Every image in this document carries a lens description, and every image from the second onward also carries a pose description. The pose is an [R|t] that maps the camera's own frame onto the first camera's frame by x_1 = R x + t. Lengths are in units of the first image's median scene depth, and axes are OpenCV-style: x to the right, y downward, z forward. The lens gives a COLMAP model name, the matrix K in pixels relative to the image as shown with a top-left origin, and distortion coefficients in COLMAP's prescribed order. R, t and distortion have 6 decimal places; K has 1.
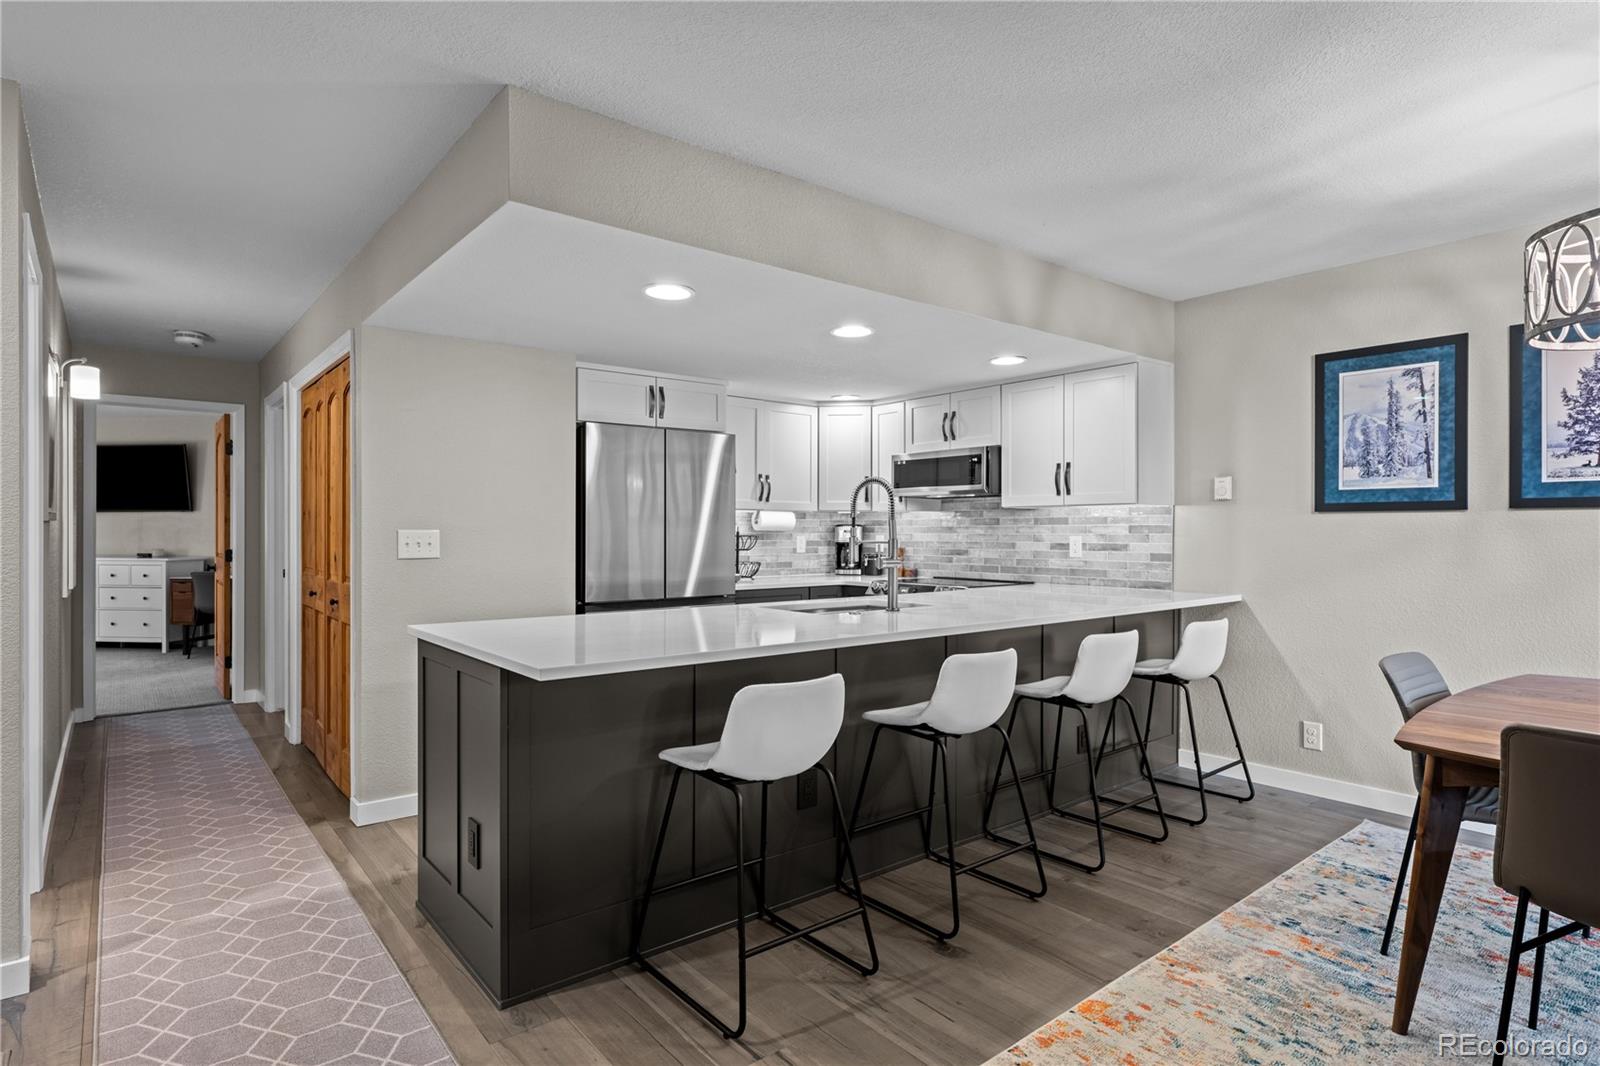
lens RADIAL K [[853.8, 0, 805.3], [0, 853.8, 531.7], [0, 0, 1]] dist [-0.001116, 0.000853]
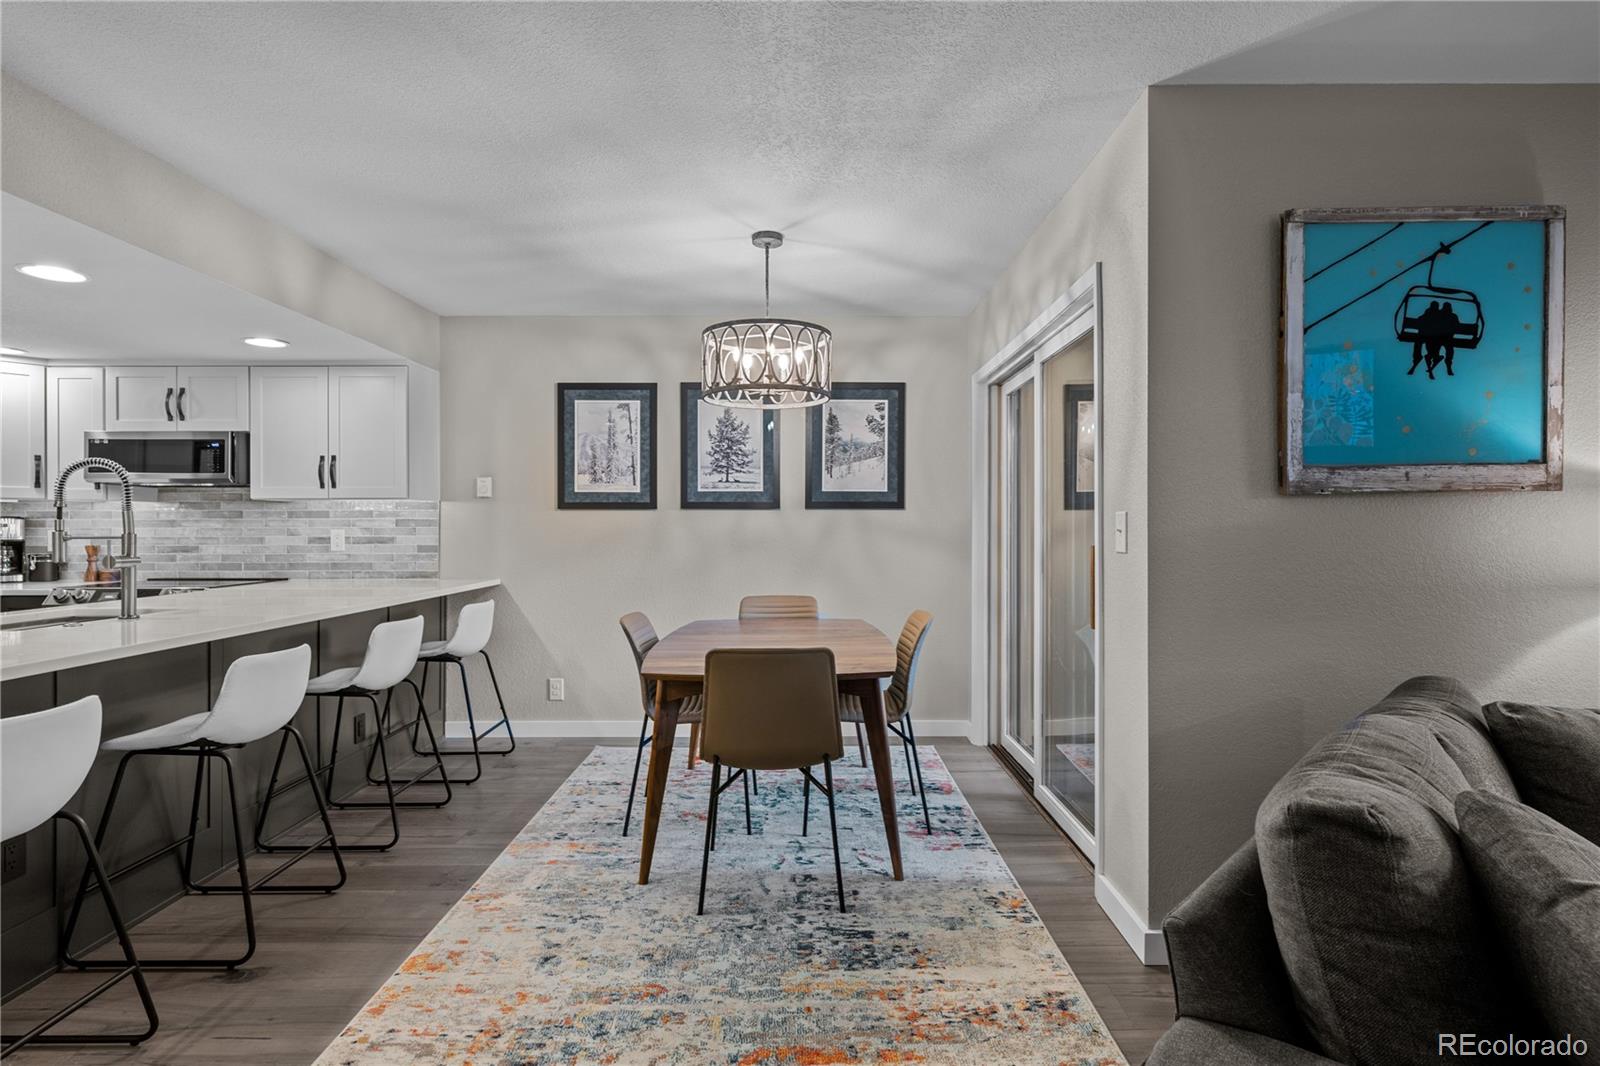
lens RADIAL K [[794.7, 0, 808.7], [0, 794.7, 528.4], [0, 0, 1]] dist [-0.000744, 0.000751]
pose [[0.629200, -0.003819, 0.777234, -0.063064], [0.001947, 0.999993, 0.003337, 0.001601], [-0.777241, -0.000586, 0.629203, -0.010956]]
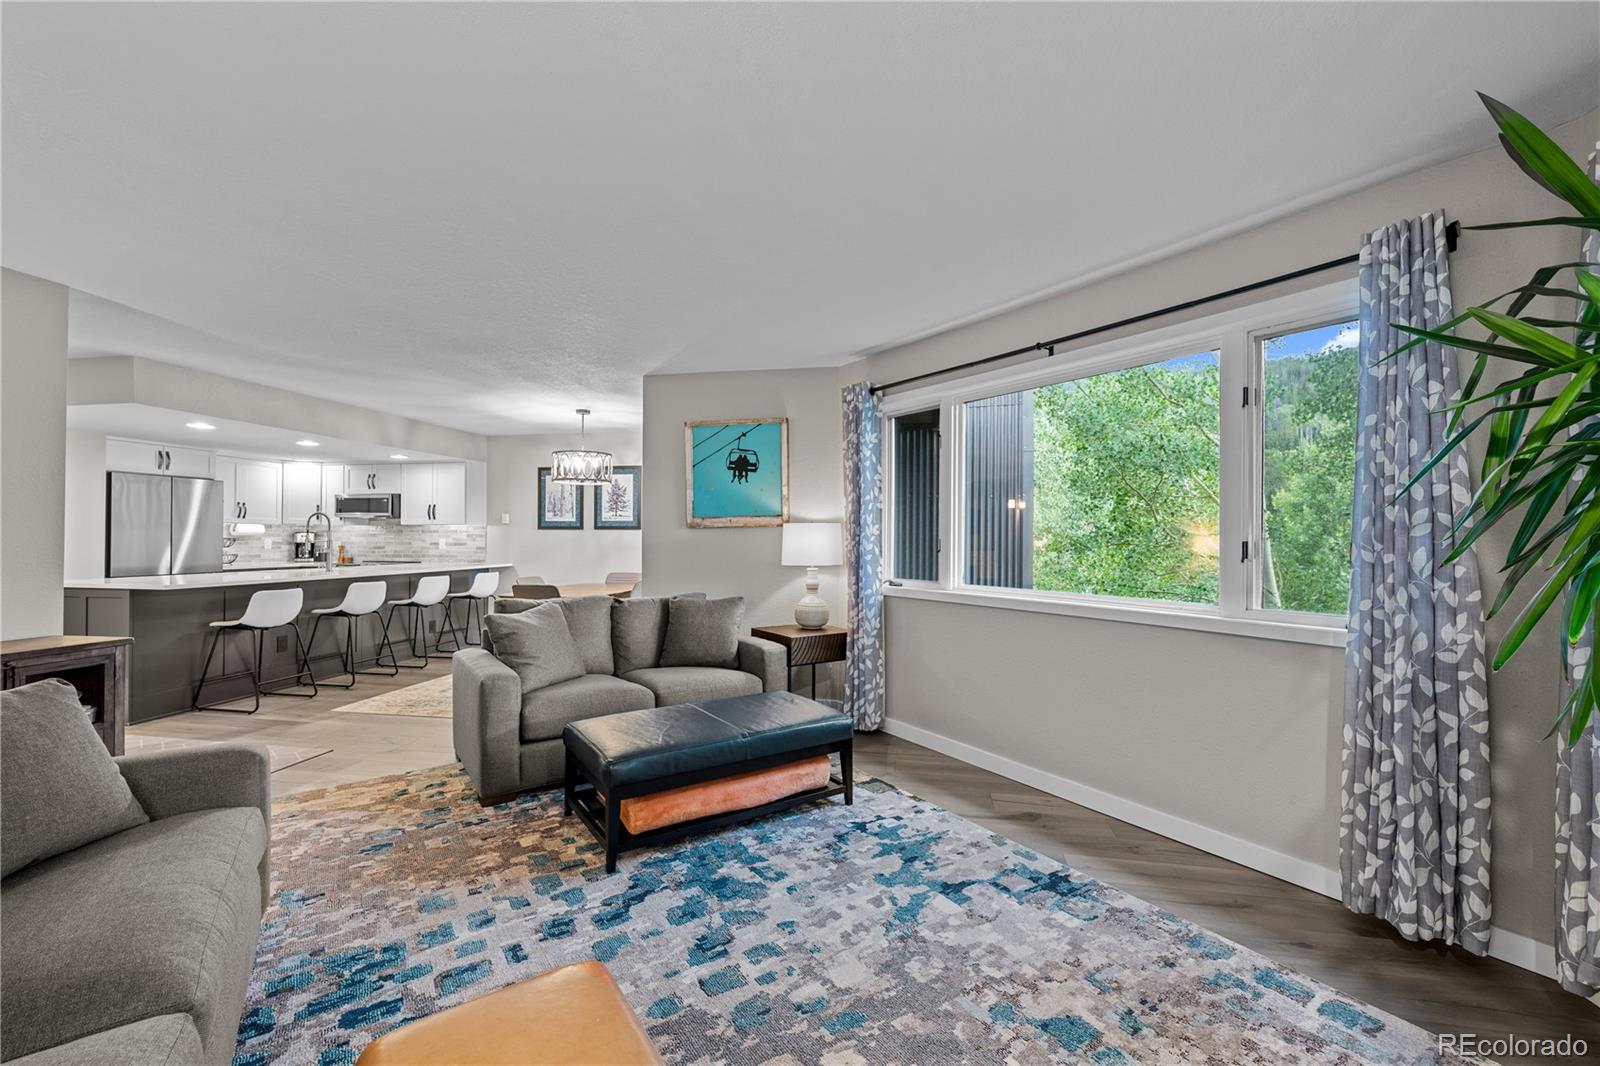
lens RADIAL K [[653.1, 0, 805.4], [0, 653.1, 535.1], [0, 0, 1]] dist [0.002149, 0.000090]
pose [[0.761164, 0.005444, 0.648536, -0.046392], [-0.003821, 0.999985, -0.003910, -0.001425], [-0.648548, 0.000499, 0.761174, -0.855871]]
